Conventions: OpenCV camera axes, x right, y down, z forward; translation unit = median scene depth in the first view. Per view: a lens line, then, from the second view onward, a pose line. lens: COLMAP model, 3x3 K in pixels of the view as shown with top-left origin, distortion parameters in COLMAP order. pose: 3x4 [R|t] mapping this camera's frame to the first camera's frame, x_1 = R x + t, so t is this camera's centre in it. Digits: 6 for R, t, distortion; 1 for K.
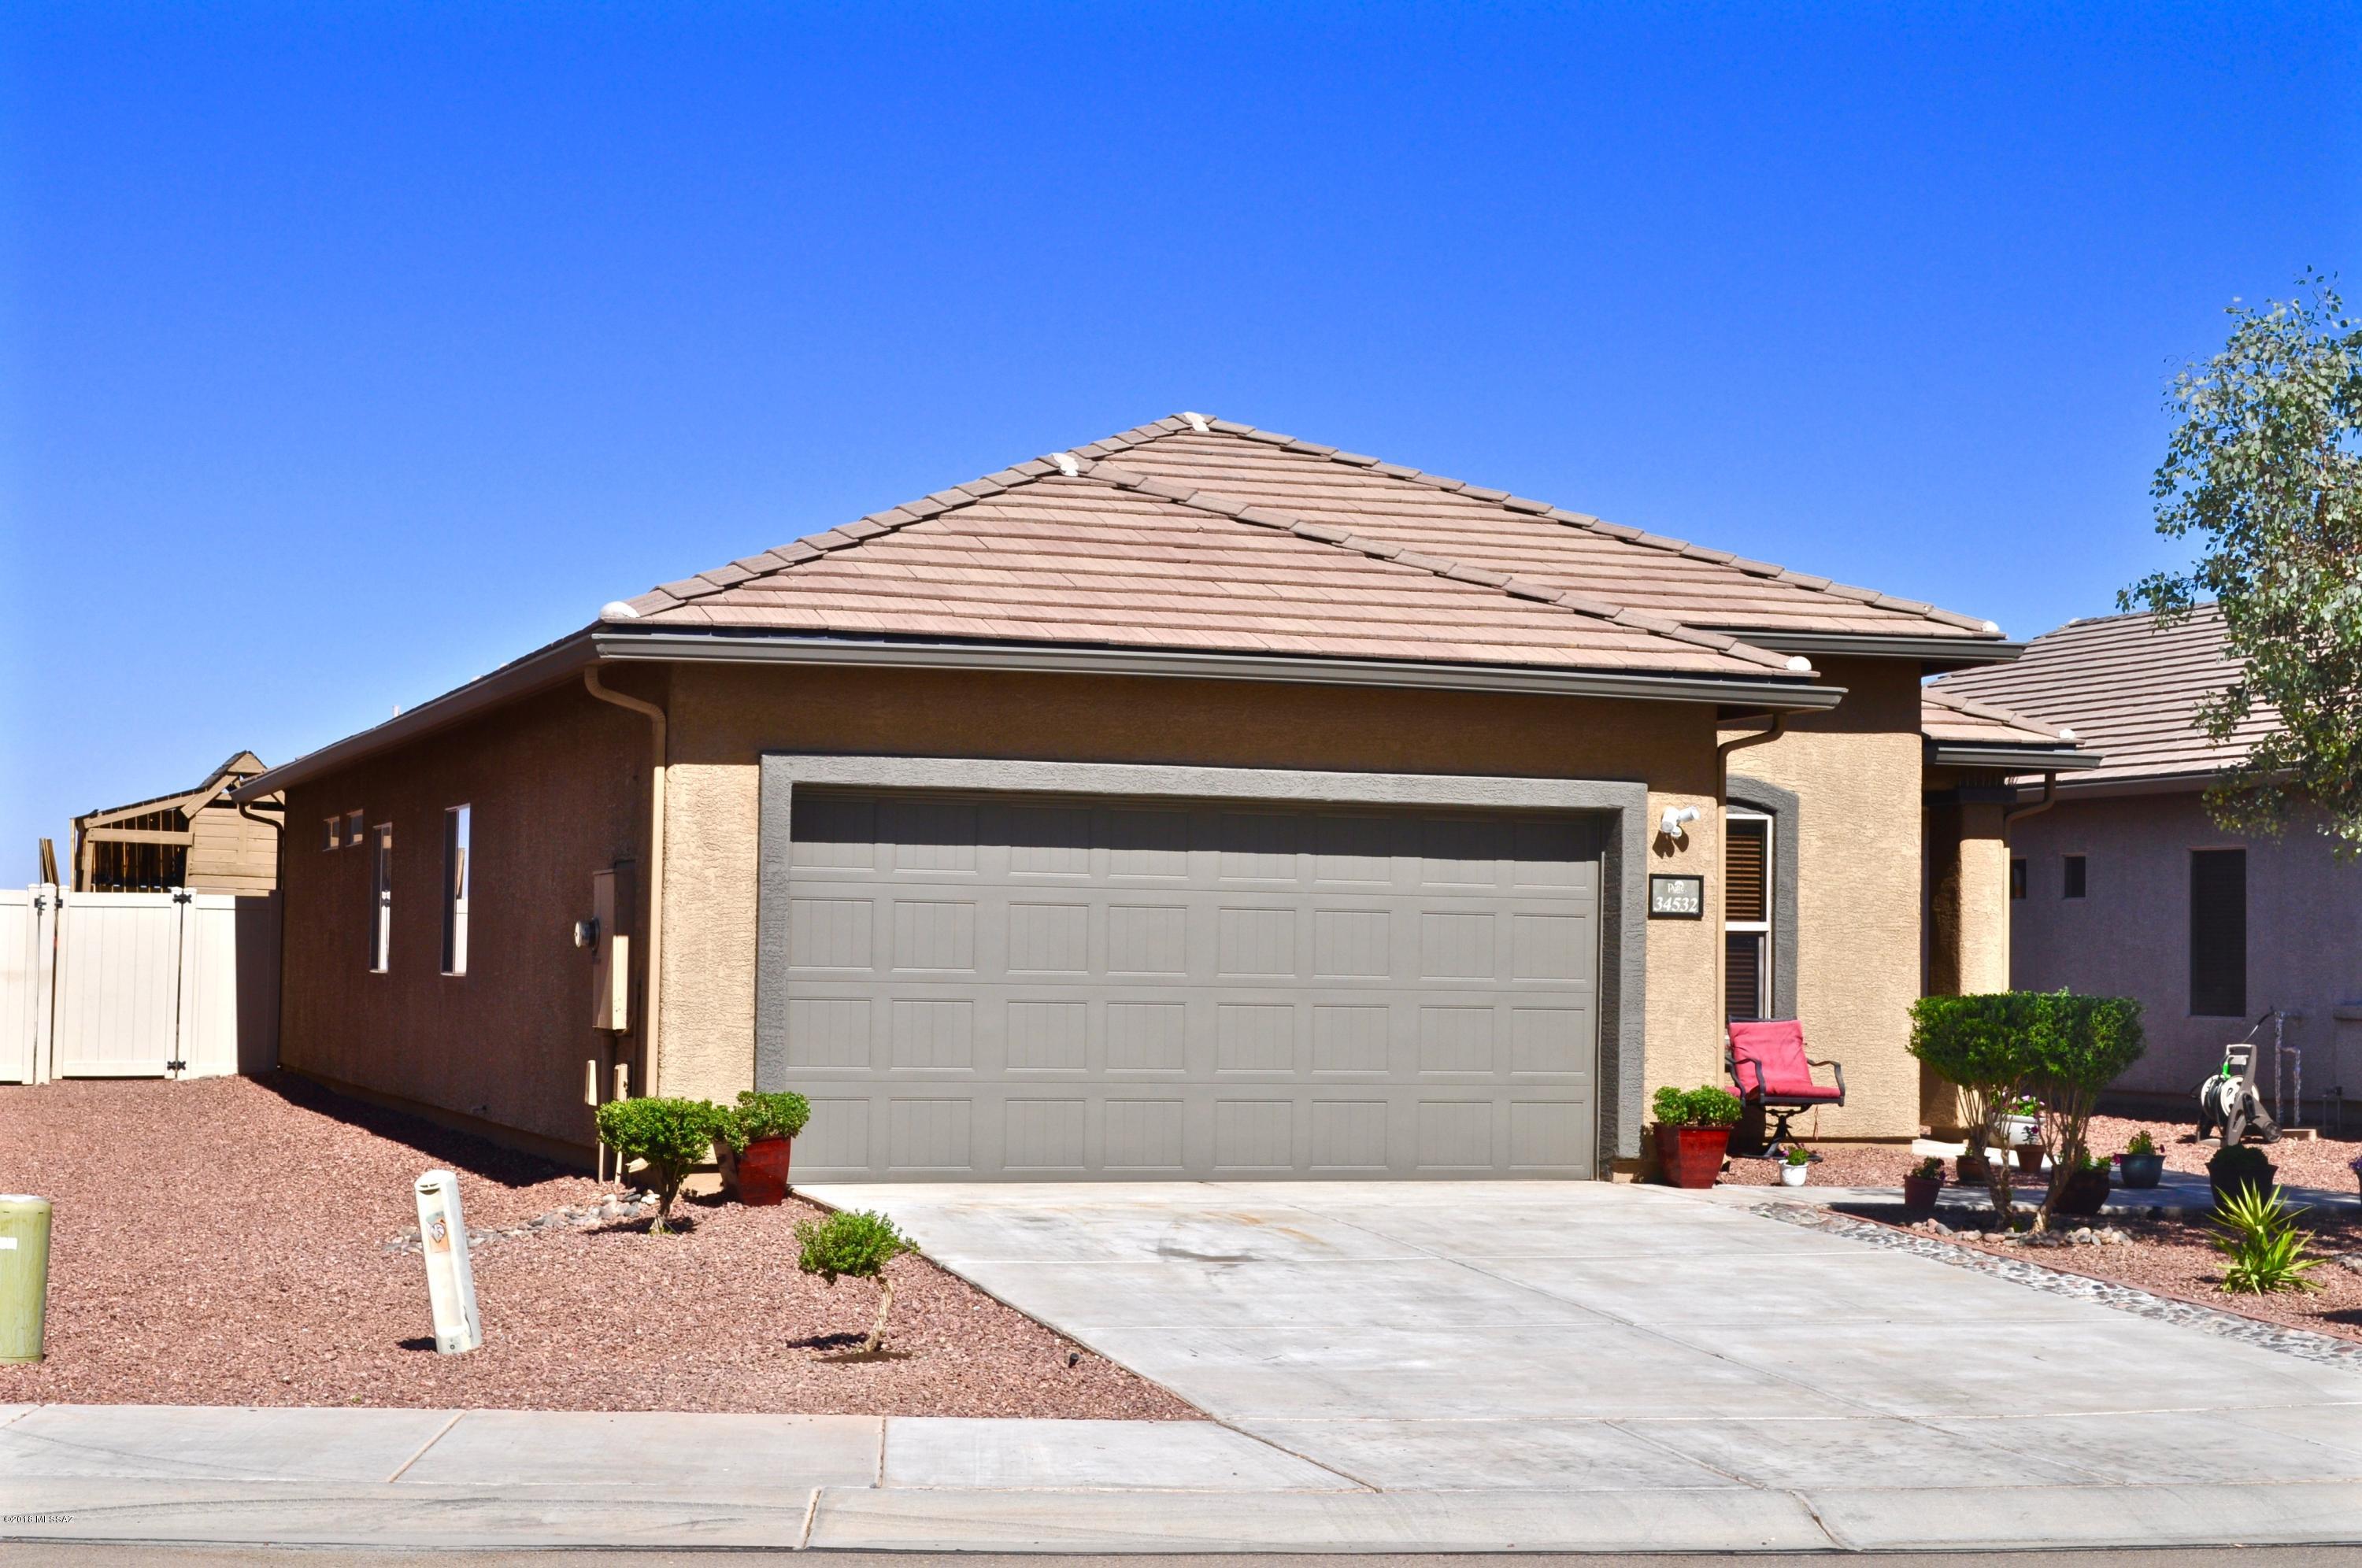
lens RADIAL K [[3710.0, 0, 1181.7], [0, 3710.0, 784.3], [0, 0, 1]] dist [-0.043448, 0.000000]
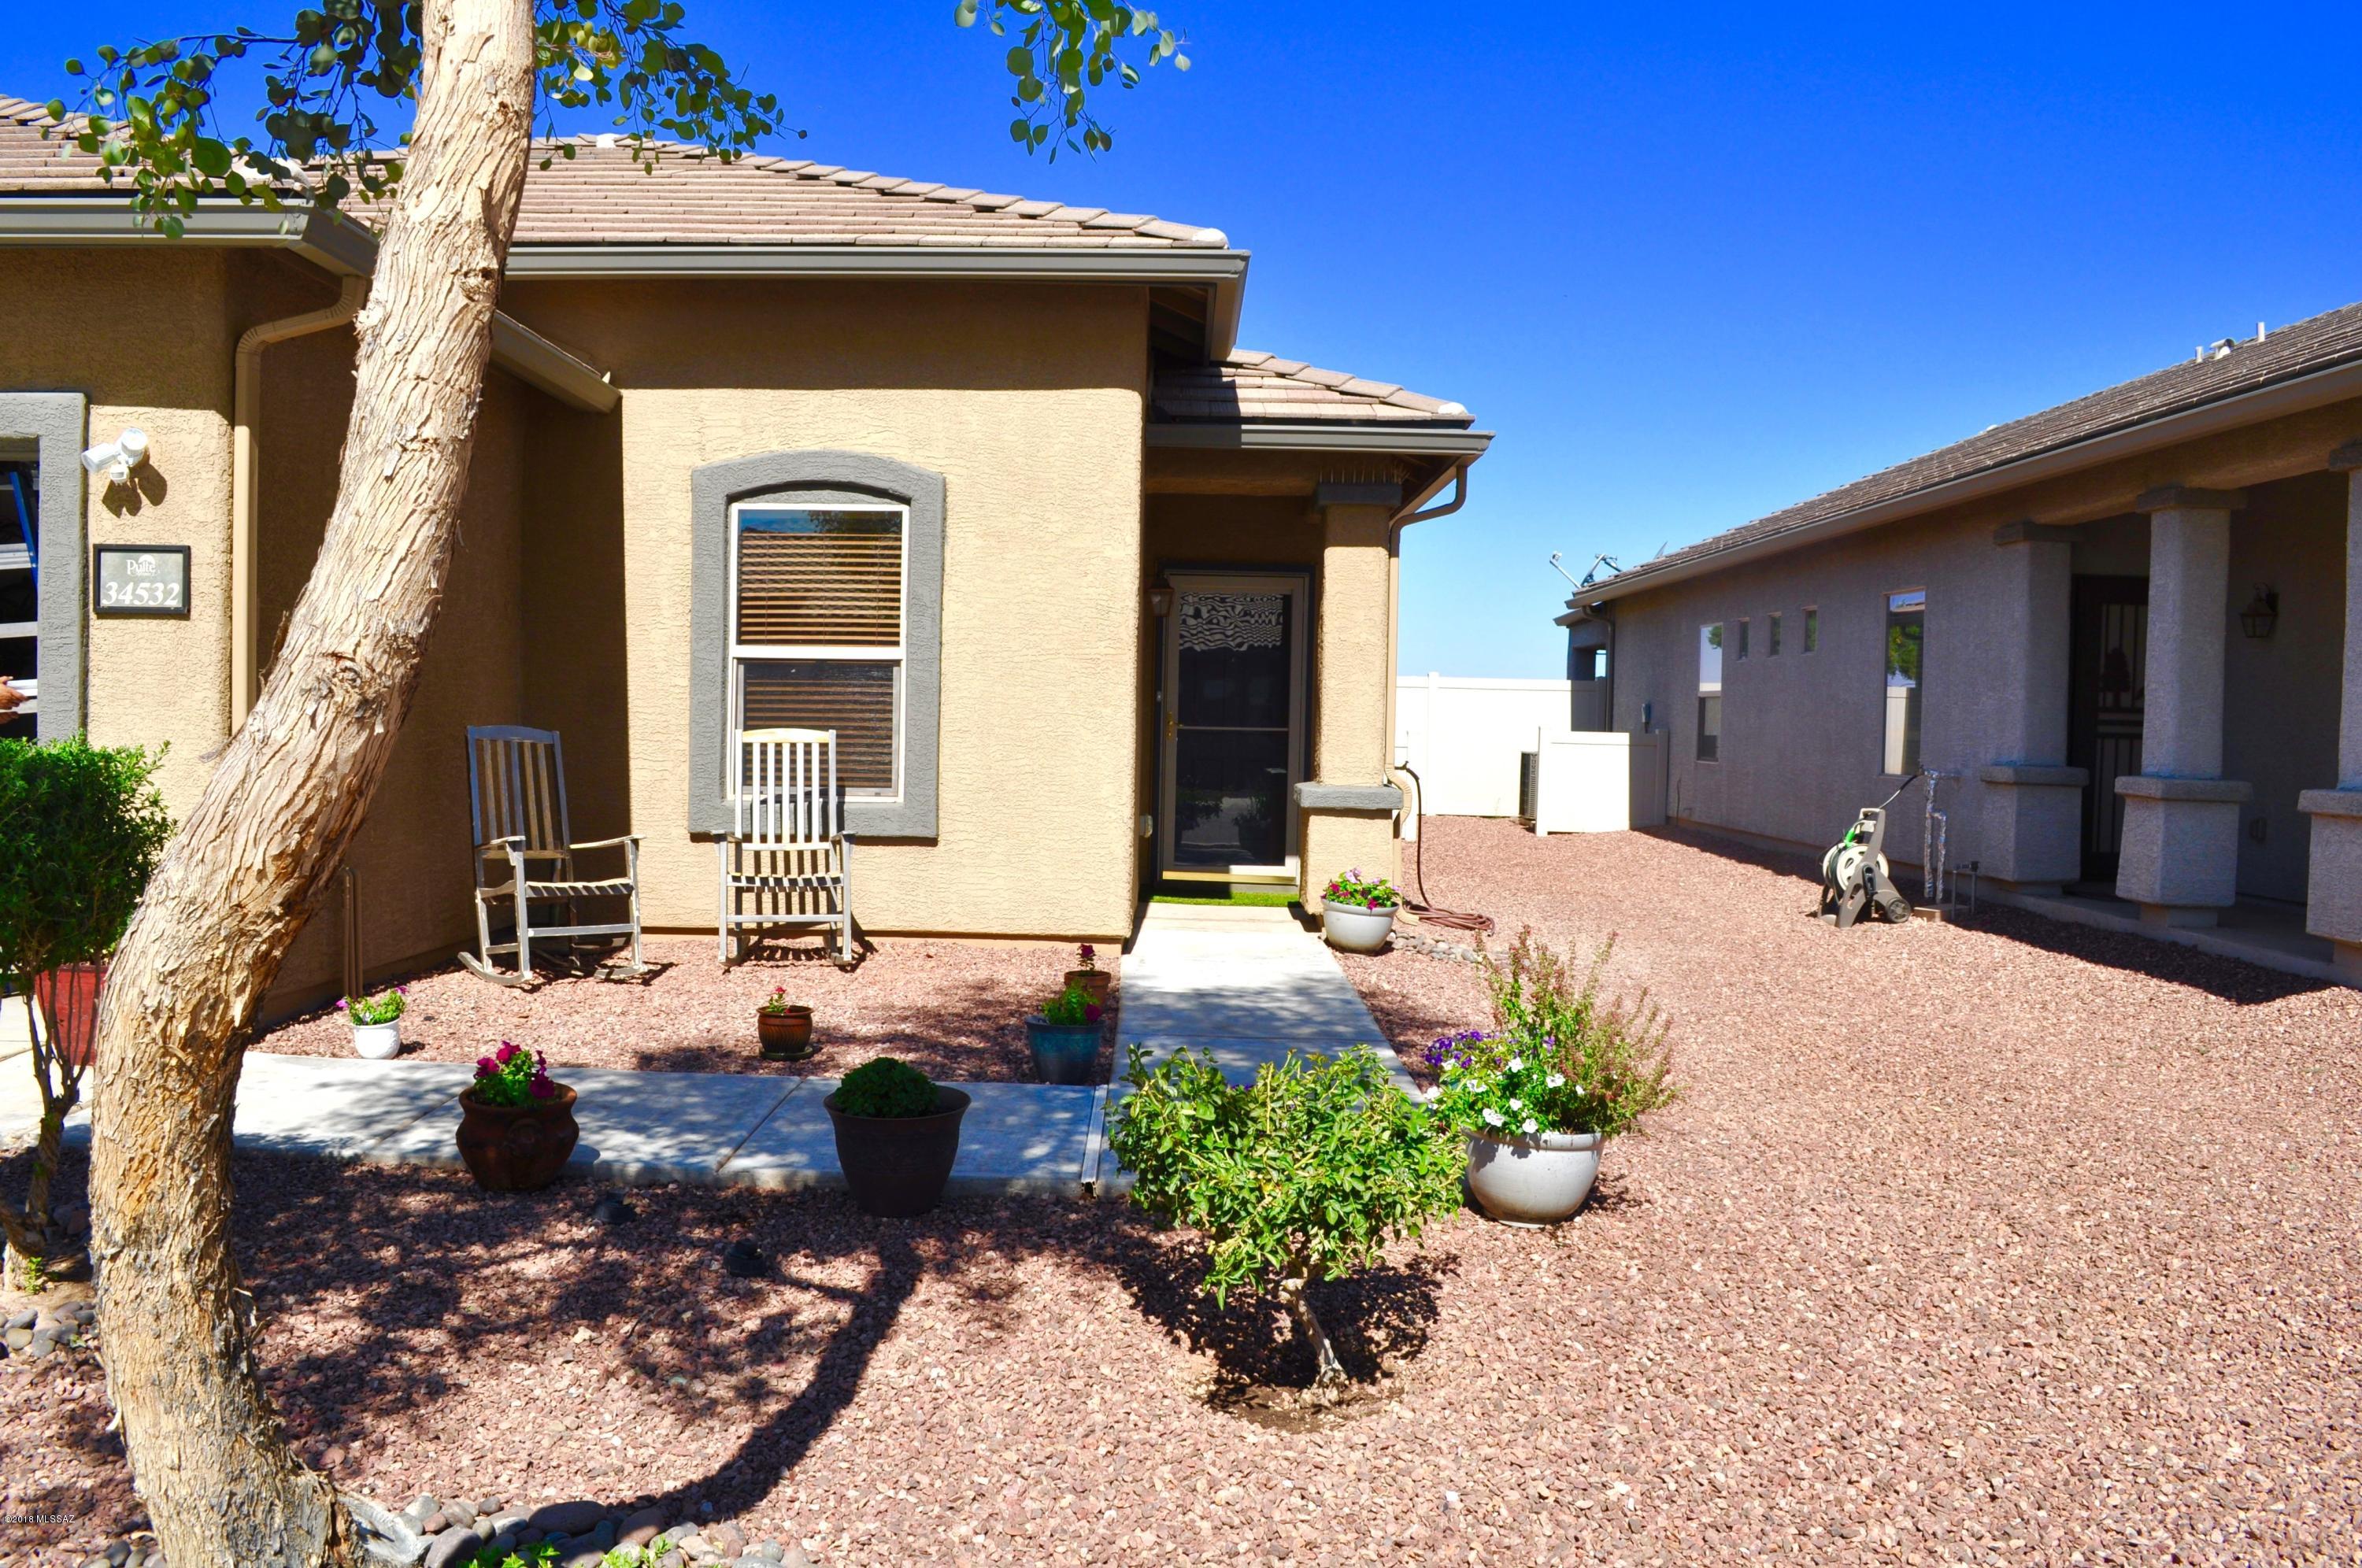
lens RADIAL K [[1869.0, 0, 1179.1], [0, 1869.0, 788.9], [0, 0, 1]] dist [-0.089870, 0.011832]
pose [[0.946397, 0.018052, -0.322502, 0.332181], [0.008596, 0.996676, 0.081016, 0.035408], [0.322892, -0.079445, 0.943095, 0.653874]]
